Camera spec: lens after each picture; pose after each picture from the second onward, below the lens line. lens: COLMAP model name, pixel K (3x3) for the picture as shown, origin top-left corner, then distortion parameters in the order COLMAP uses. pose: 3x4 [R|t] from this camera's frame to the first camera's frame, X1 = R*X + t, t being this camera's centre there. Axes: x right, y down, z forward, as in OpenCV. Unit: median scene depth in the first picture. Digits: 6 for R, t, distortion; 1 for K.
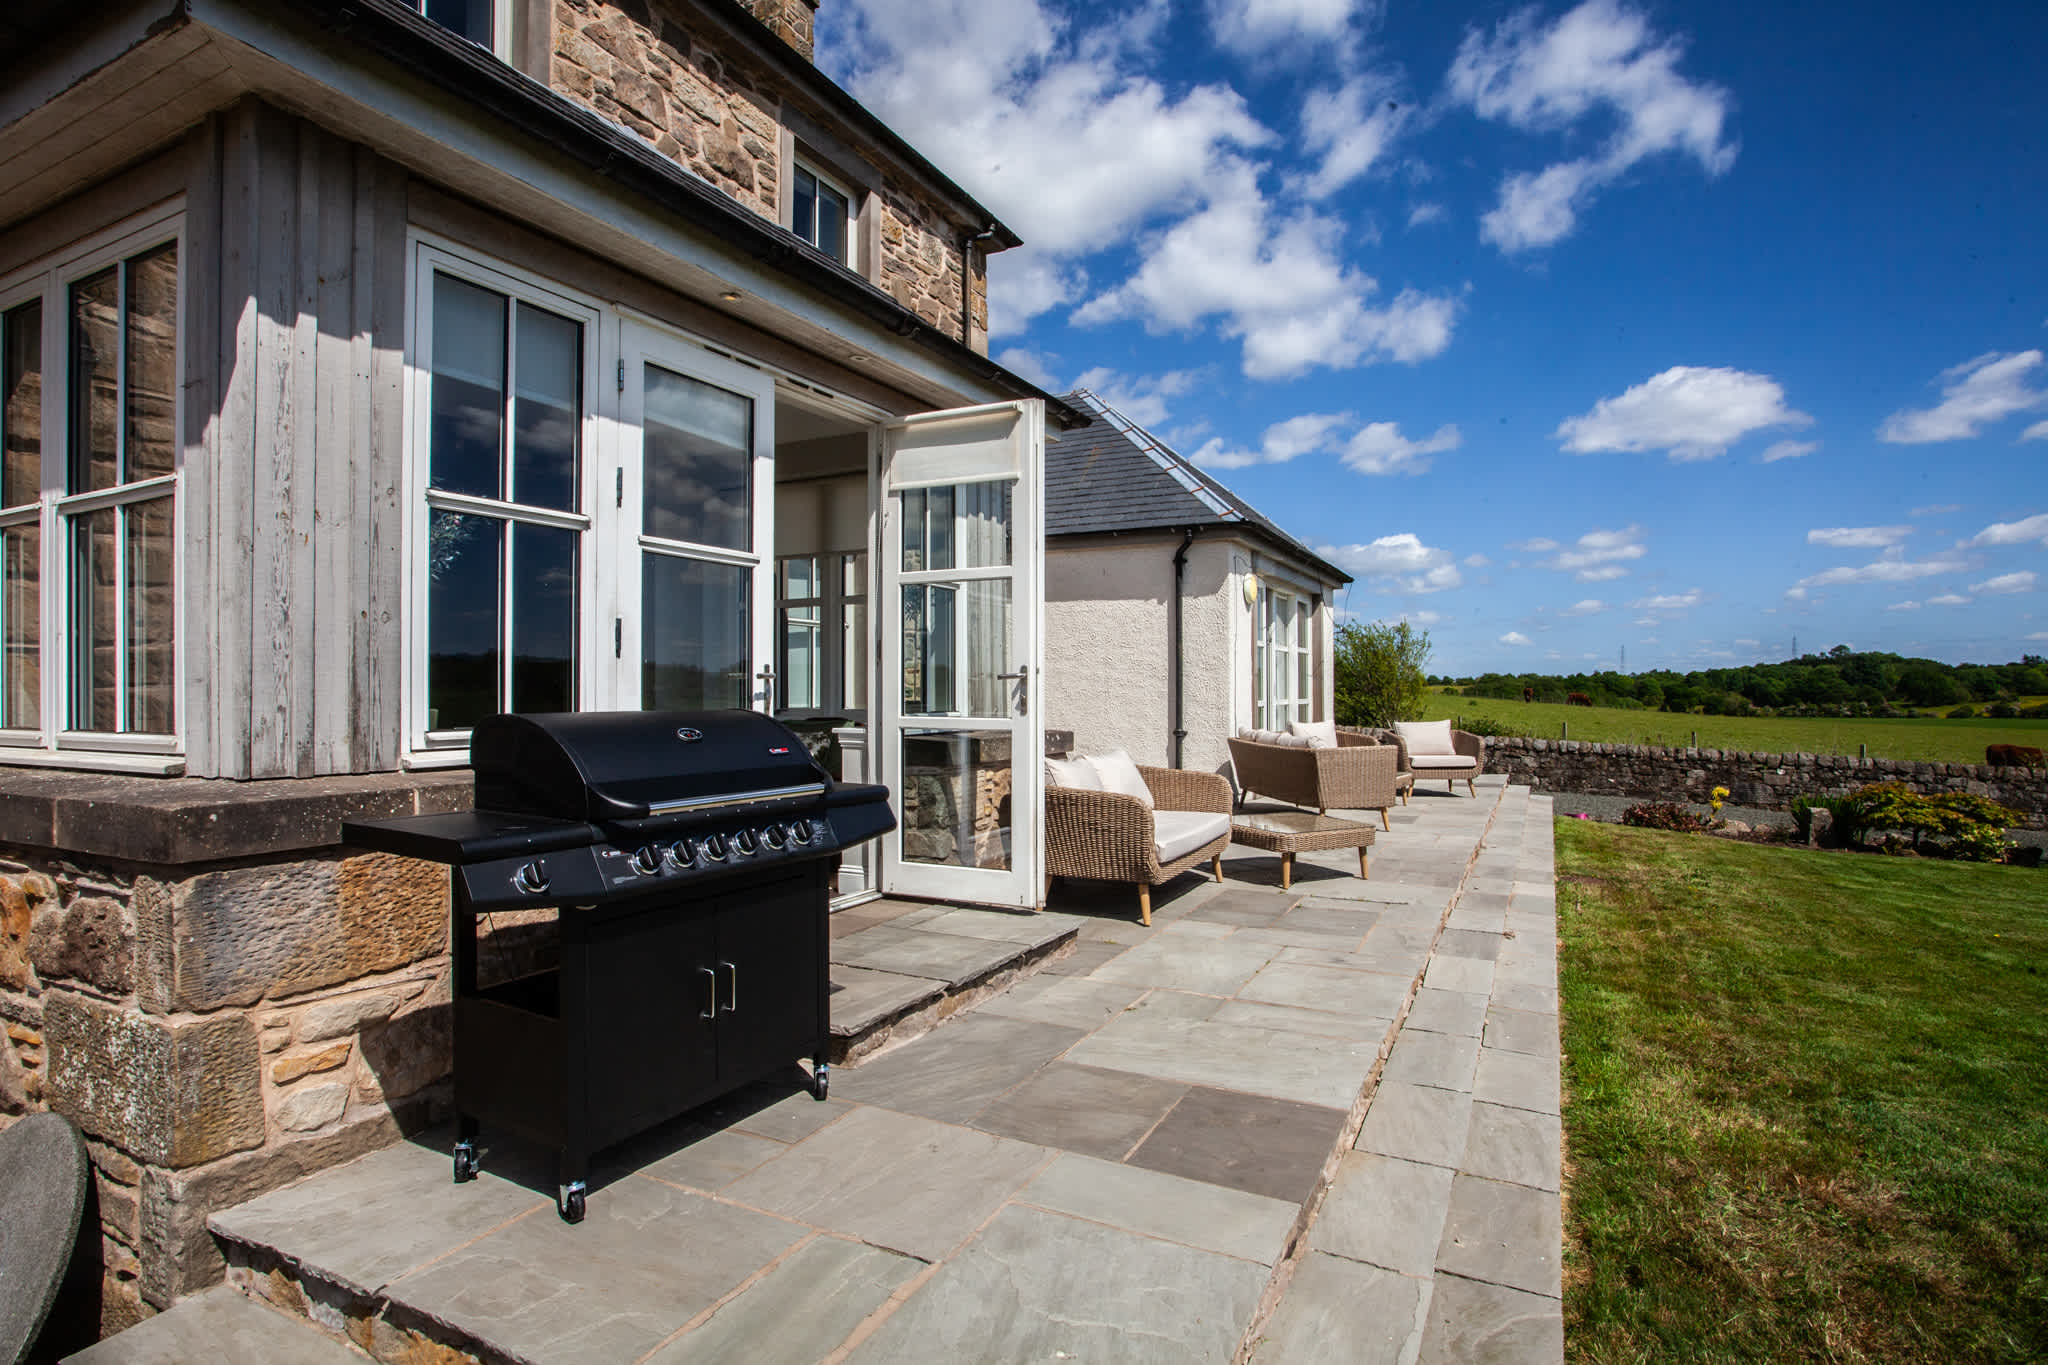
lens RADIAL K [[1083.7, 0, 1022.3], [0, 1083.7, 692.8], [0, 0, 1]] dist [-0.007520, 0.000871]
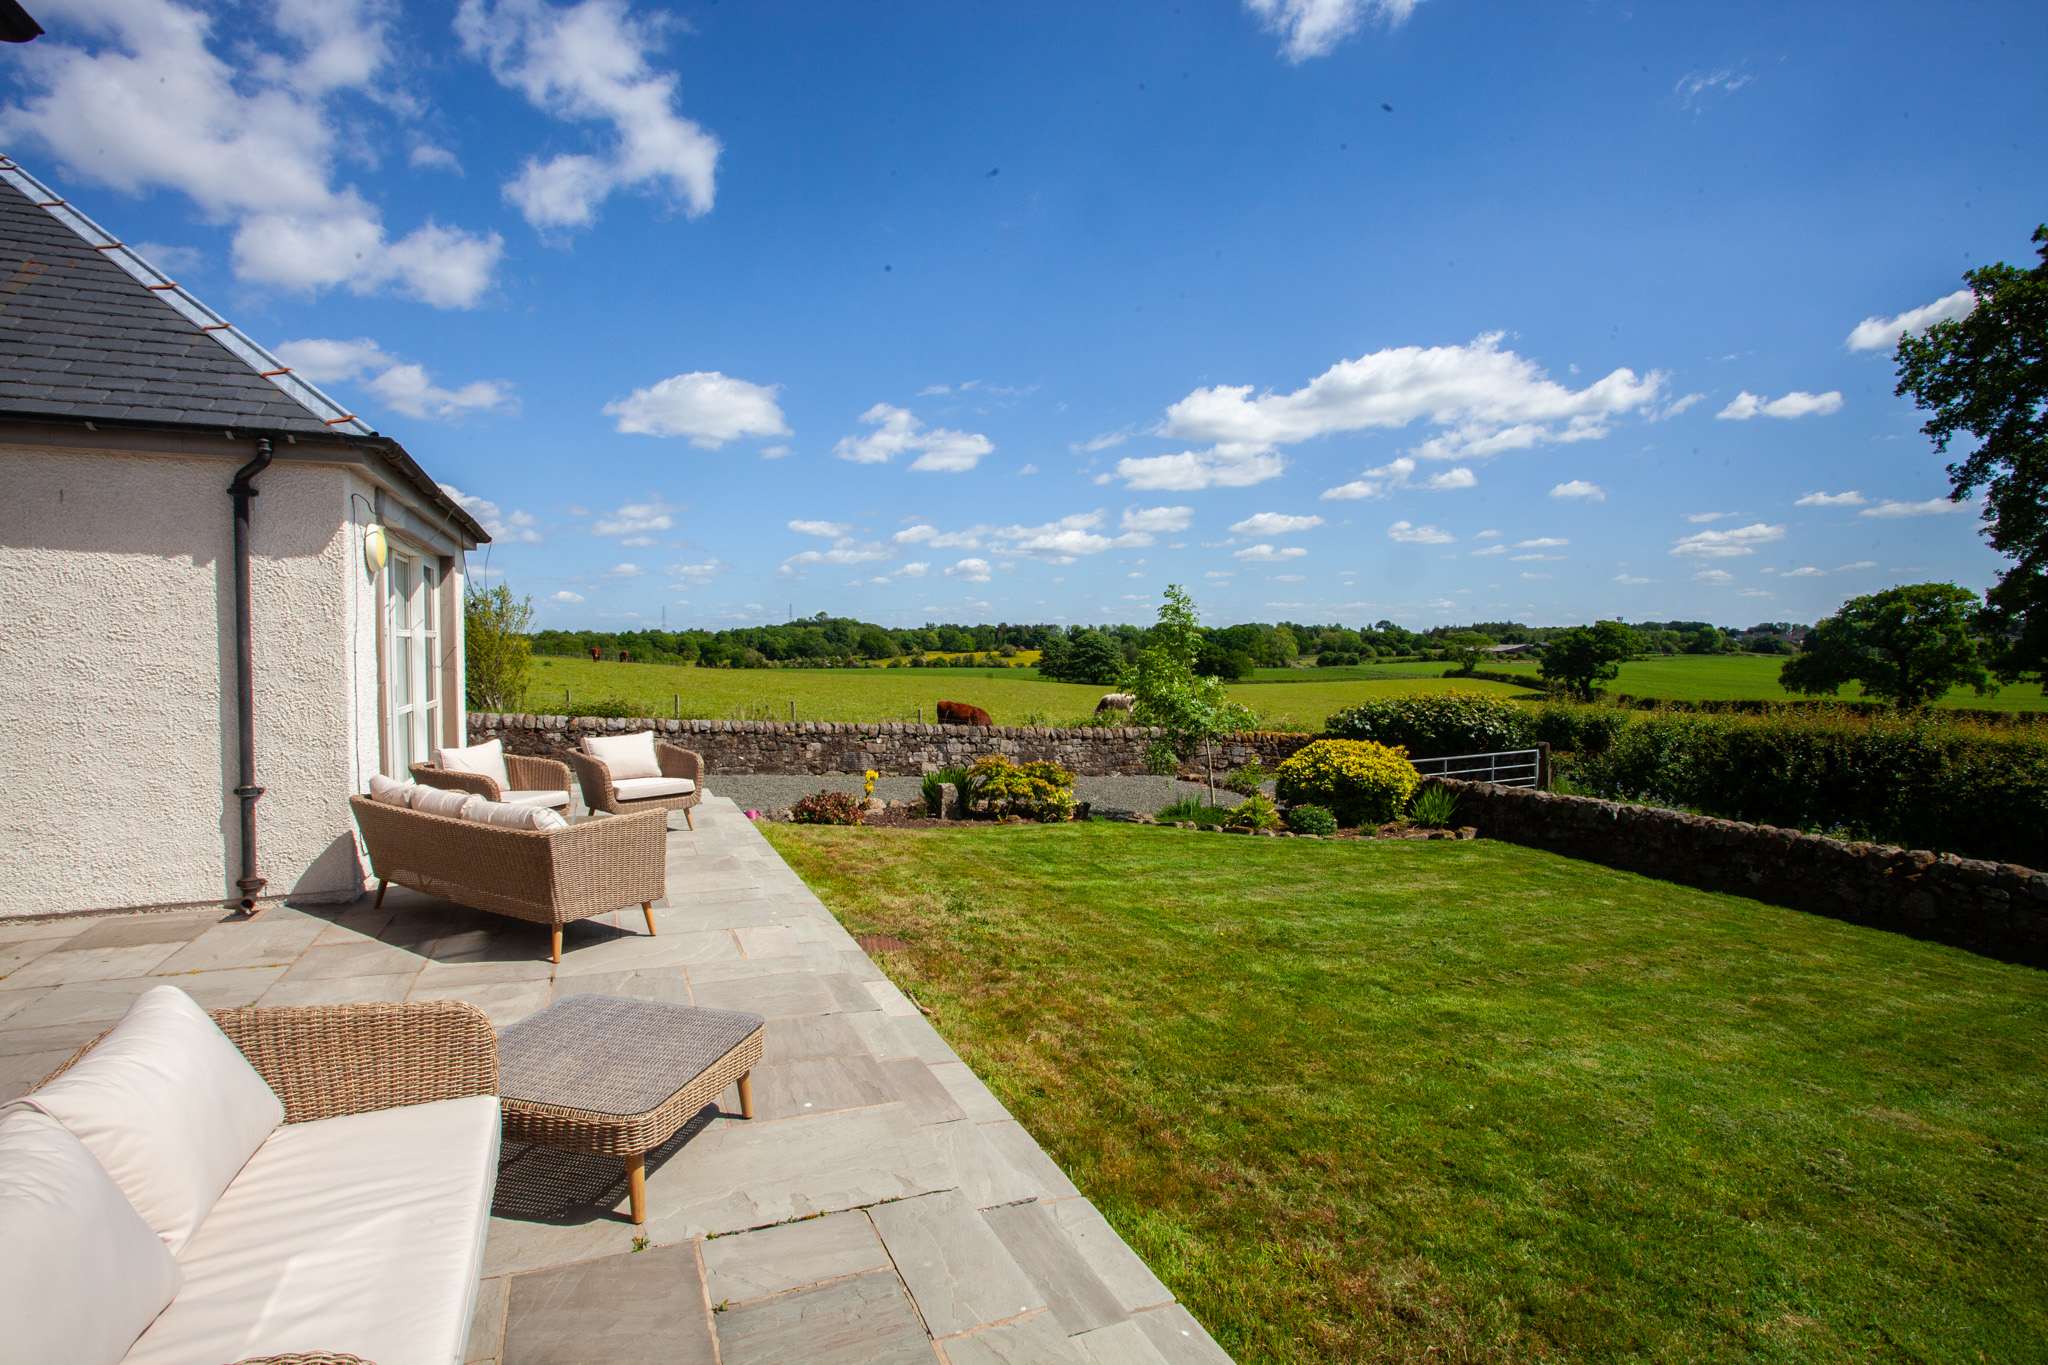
lens RADIAL K [[1020.4, 0, 1031.3], [0, 1020.4, 677.1], [0, 0, 1]] dist [-0.024756, 0.000512]
pose [[0.653416, -0.019232, 0.756755, 0.014561], [-0.003644, 0.999586, 0.028549, -0.039213], [-0.756991, -0.021412, 0.653075, 0.327811]]
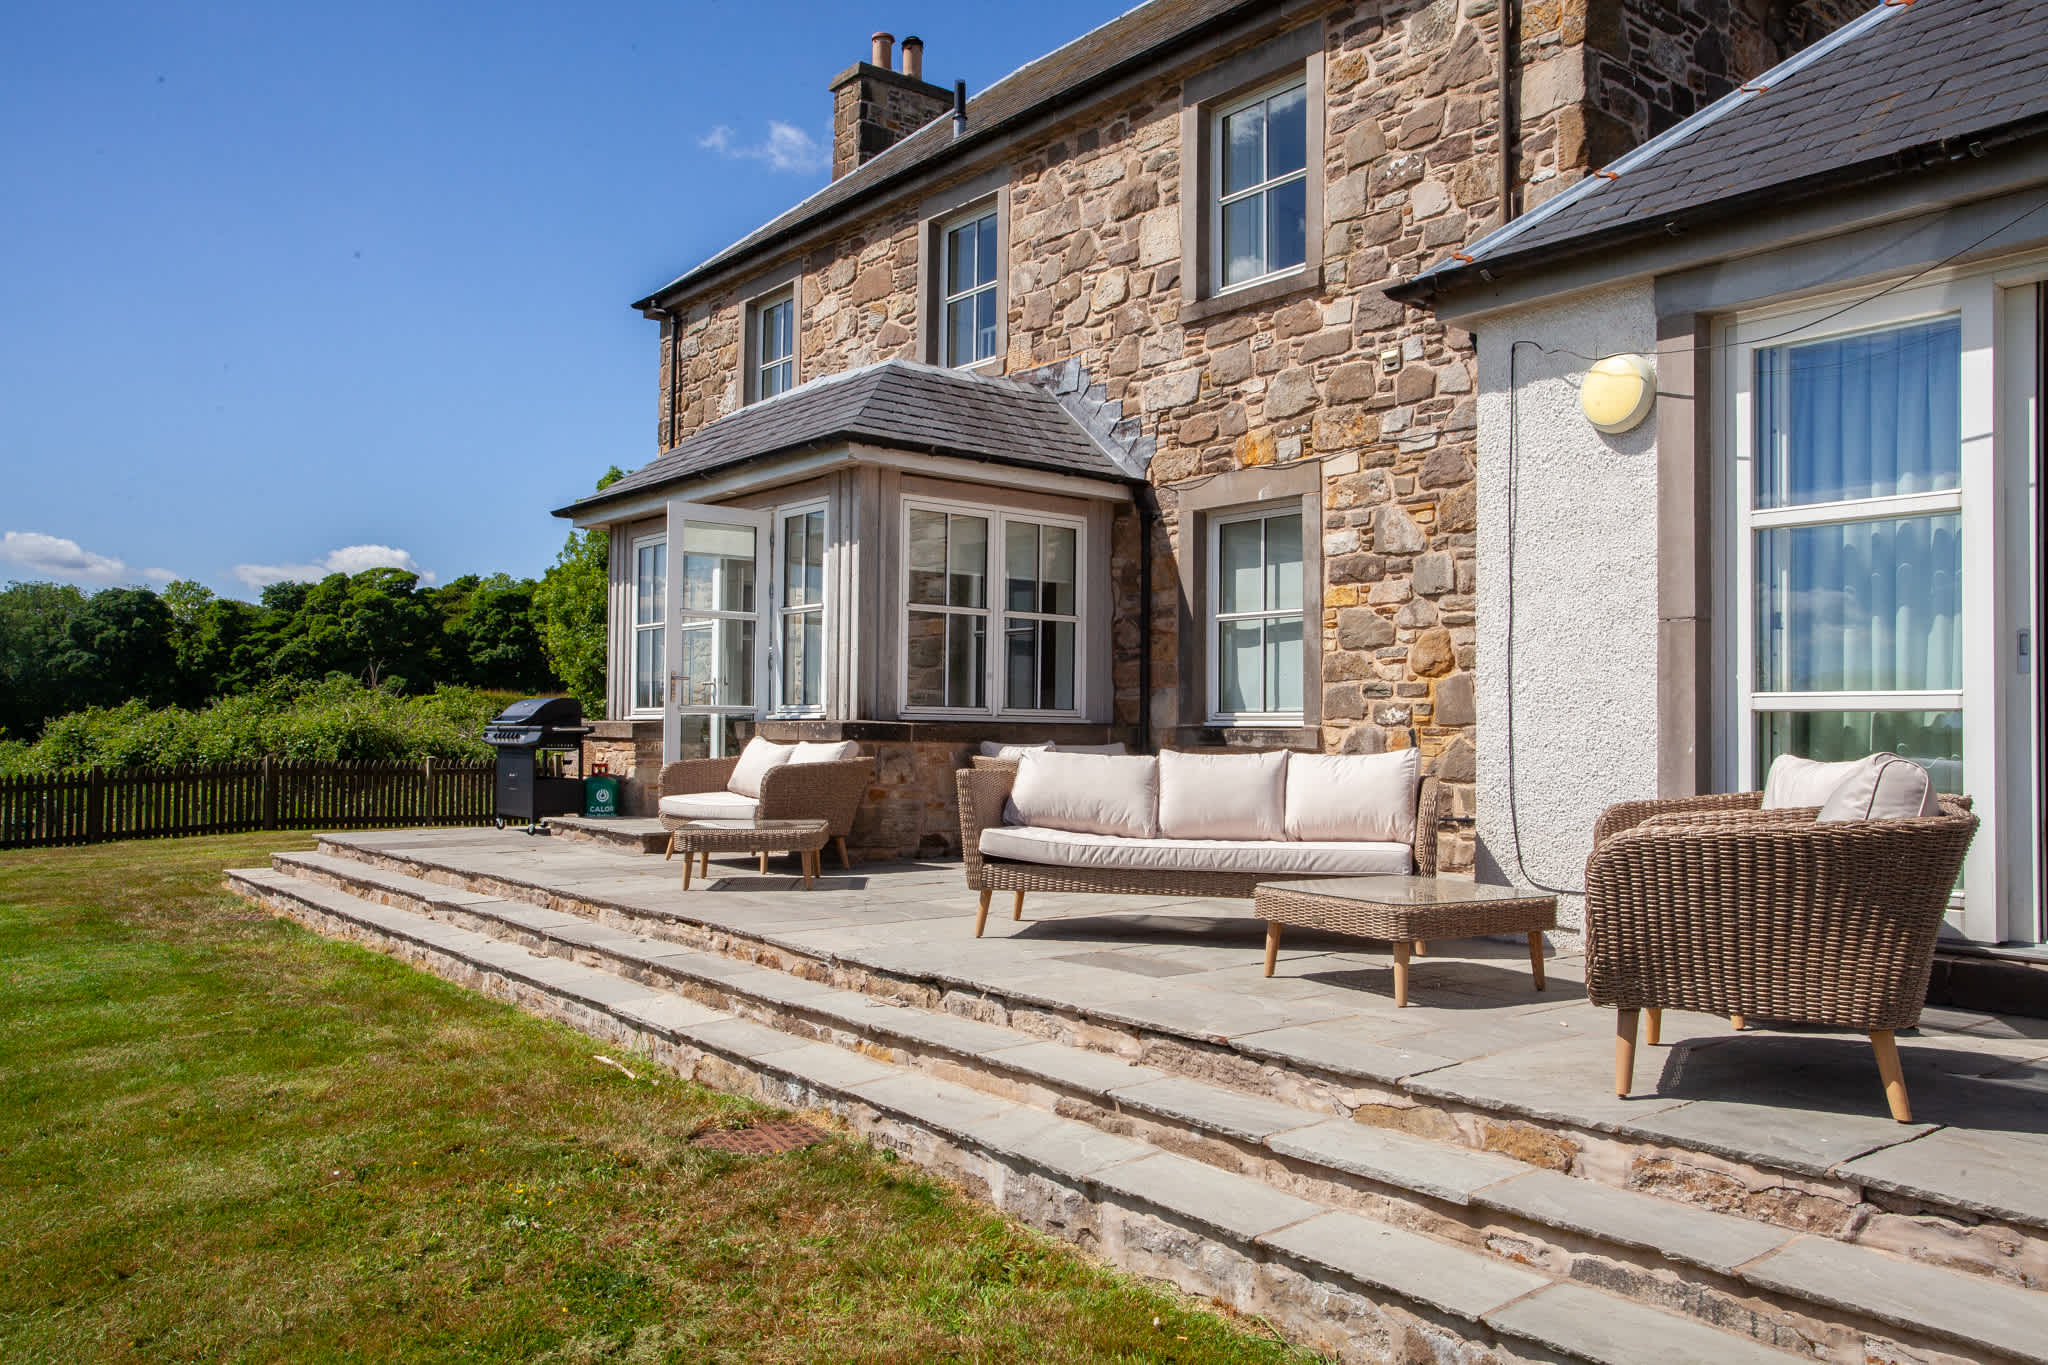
lens RADIAL K [[1582.7, 0, 1062.3], [0, 1582.7, 676.2], [0, 0, 1]] dist [0.070723, 0.001024]
pose [[-0.402965, -0.031922, -0.914658, 0.800111], [-0.007649, 0.999474, -0.031513, 0.020988], [0.915183, -0.005702, -0.402997, 1.057279]]
